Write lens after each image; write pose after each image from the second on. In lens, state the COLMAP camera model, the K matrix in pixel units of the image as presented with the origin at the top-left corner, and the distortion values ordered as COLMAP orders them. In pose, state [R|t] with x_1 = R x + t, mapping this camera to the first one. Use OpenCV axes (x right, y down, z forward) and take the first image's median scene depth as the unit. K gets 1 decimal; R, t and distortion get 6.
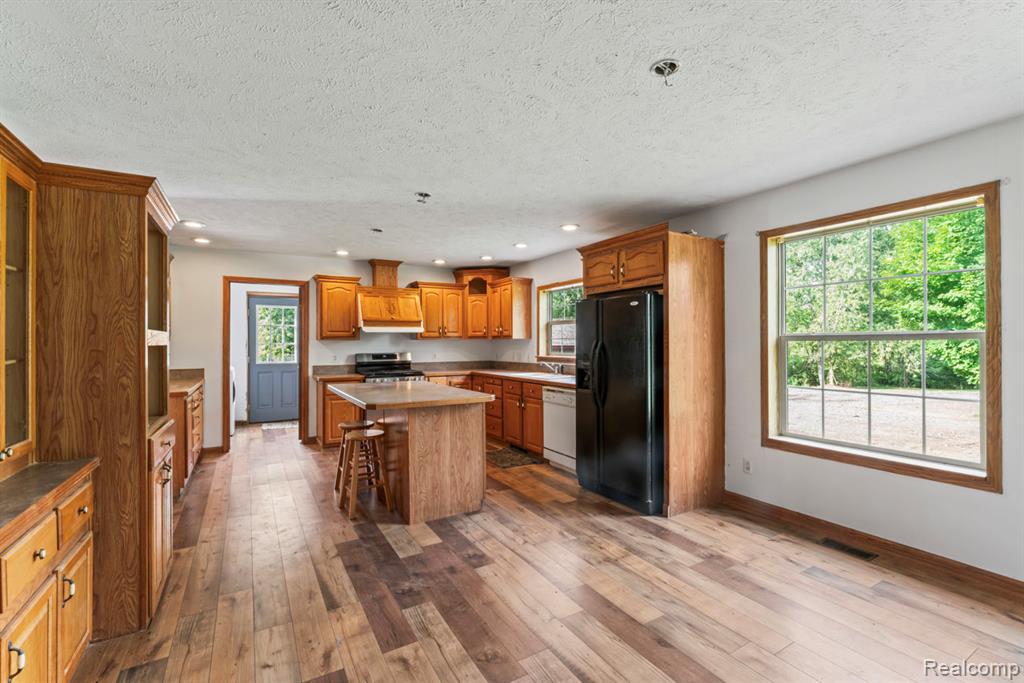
lens RADIAL K [[449.2, 0, 512.0], [0, 449.2, 341.5], [0, 0, 1]] dist [-0.001425, -0.000302]
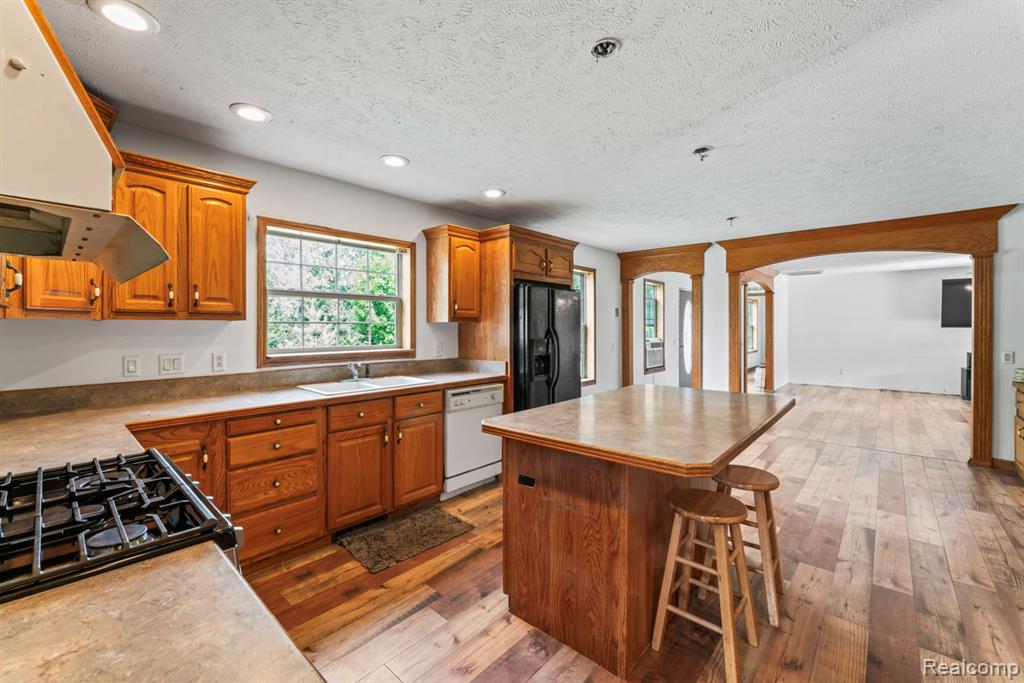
lens RADIAL K [[420.8, 0, 509.3], [0, 420.8, 328.1], [0, 0, 1]] dist [-0.000684, -0.000039]
pose [[-0.297537, 0.002689, 0.954706, -0.485184], [-0.001550, 0.999993, -0.003299, 0.002492], [-0.954709, -0.002461, -0.297531, 0.913545]]
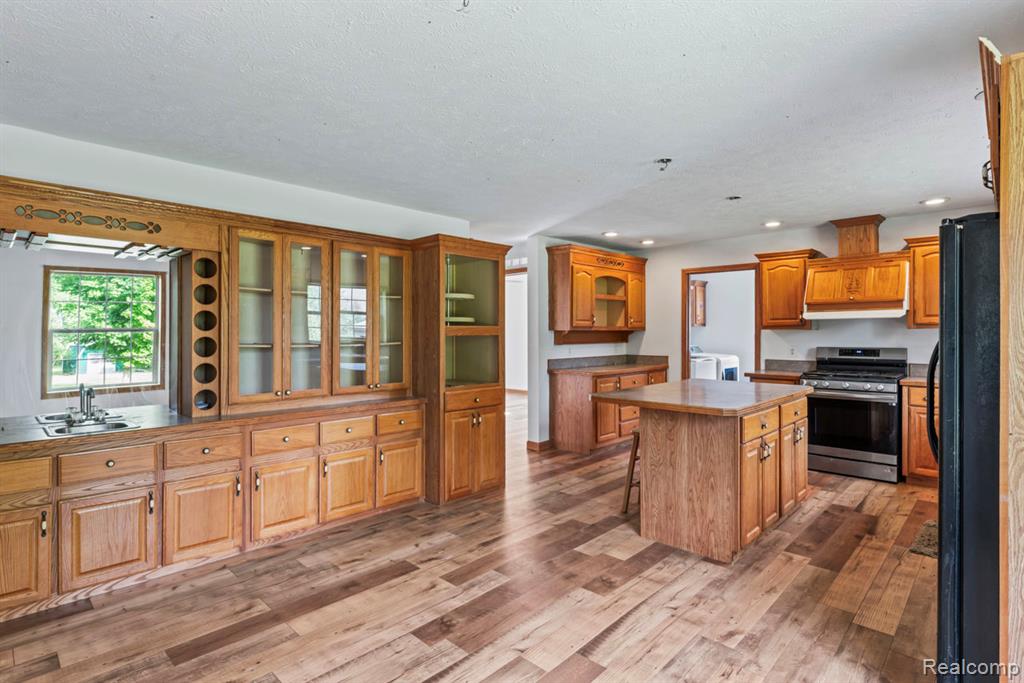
lens RADIAL K [[512.6, 0, 508.3], [0, 512.6, 337.0], [0, 0, 1]] dist [0.000388, -0.000547]
pose [[0.262886, 0.008659, -0.964788, 0.386286], [0.005268, 0.999932, 0.010410, -0.002284], [0.964812, -0.007819, 0.262823, 0.266567]]
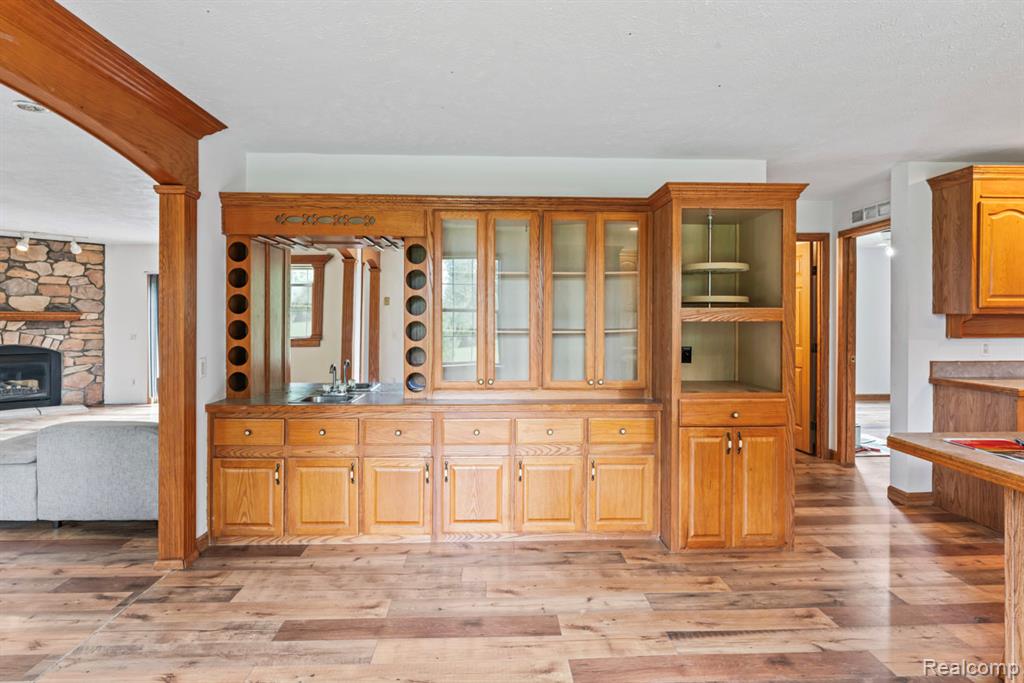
lens RADIAL K [[527.0, 0, 513.0], [0, 527.0, 321.2], [0, 0, 1]] dist [-0.000649, -0.000810]
pose [[-0.471703, 0.007763, -0.881723, 0.233846], [0.003995, 0.999970, 0.006667, -0.001703], [0.881748, -0.000377, -0.471720, 0.462632]]
